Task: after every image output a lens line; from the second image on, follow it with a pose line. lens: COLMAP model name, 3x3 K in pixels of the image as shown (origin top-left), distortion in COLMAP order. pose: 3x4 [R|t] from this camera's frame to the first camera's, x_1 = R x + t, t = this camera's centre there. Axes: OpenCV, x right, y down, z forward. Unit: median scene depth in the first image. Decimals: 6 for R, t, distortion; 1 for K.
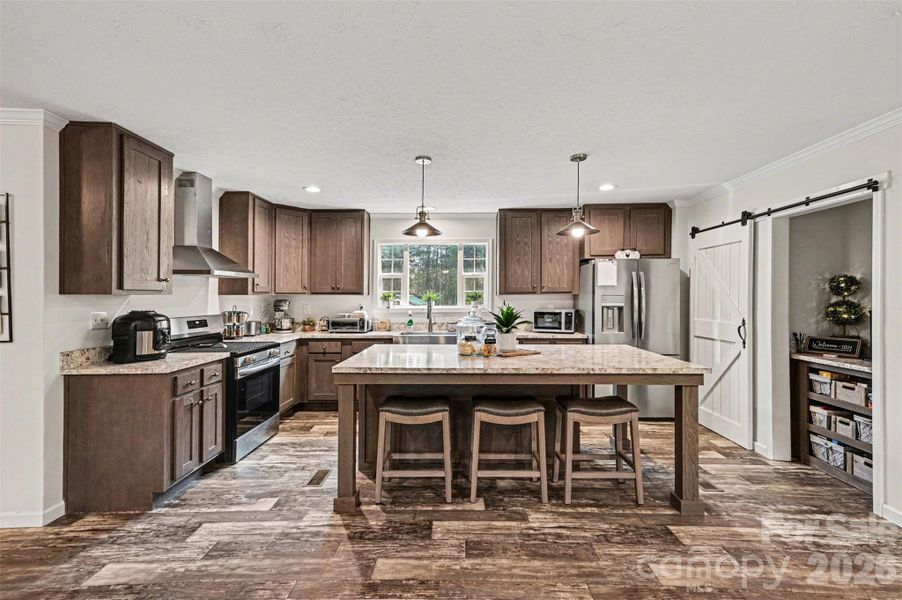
lens RADIAL K [[406.2, 0, 460.0], [0, 406.2, 302.0], [0, 0, 1]] dist [0.037997, 0.000460]
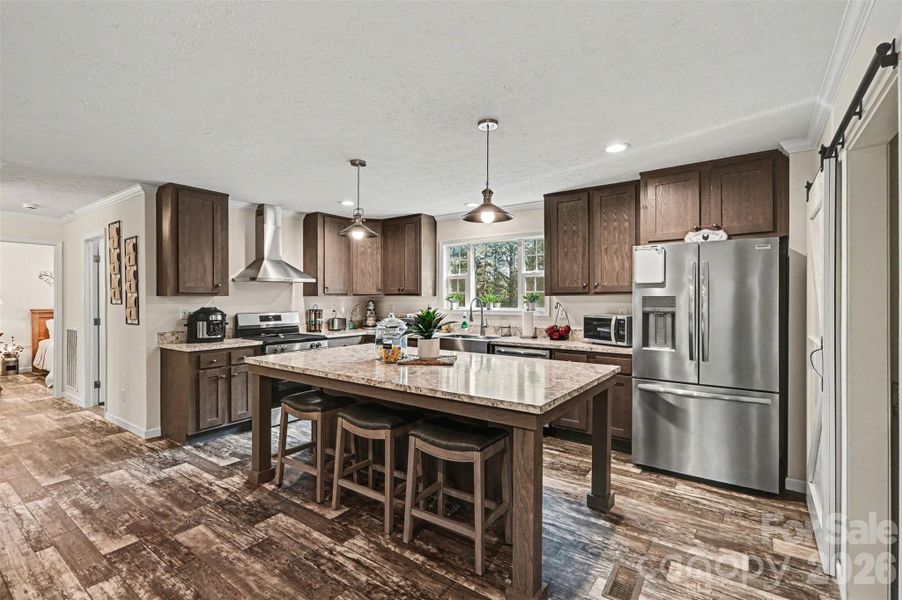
lens RADIAL K [[415.5, 0, 458.9], [0, 415.5, 299.8], [0, 0, 1]] dist [0.009143, 0.000529]
pose [[0.817758, 0.004557, -0.575545, 0.609176], [-0.009077, 0.999946, -0.004981, -0.004587], [0.575491, 0.009297, 0.817755, 0.257934]]
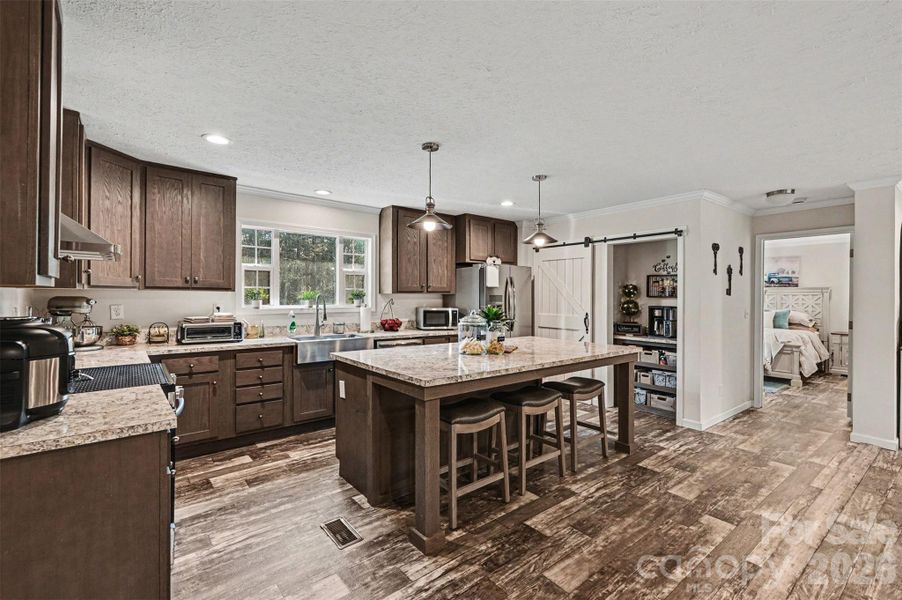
lens RADIAL K [[396.7, 0, 451.0], [0, 396.7, 300.0], [0, 0, 1]] dist [0.035397, 0.000212]
pose [[0.770771, 0.001449, 0.637111, -0.545426], [-0.001414, 0.999999, -0.000563, -0.001715], [-0.637111, -0.000467, 0.770772, 0.243109]]
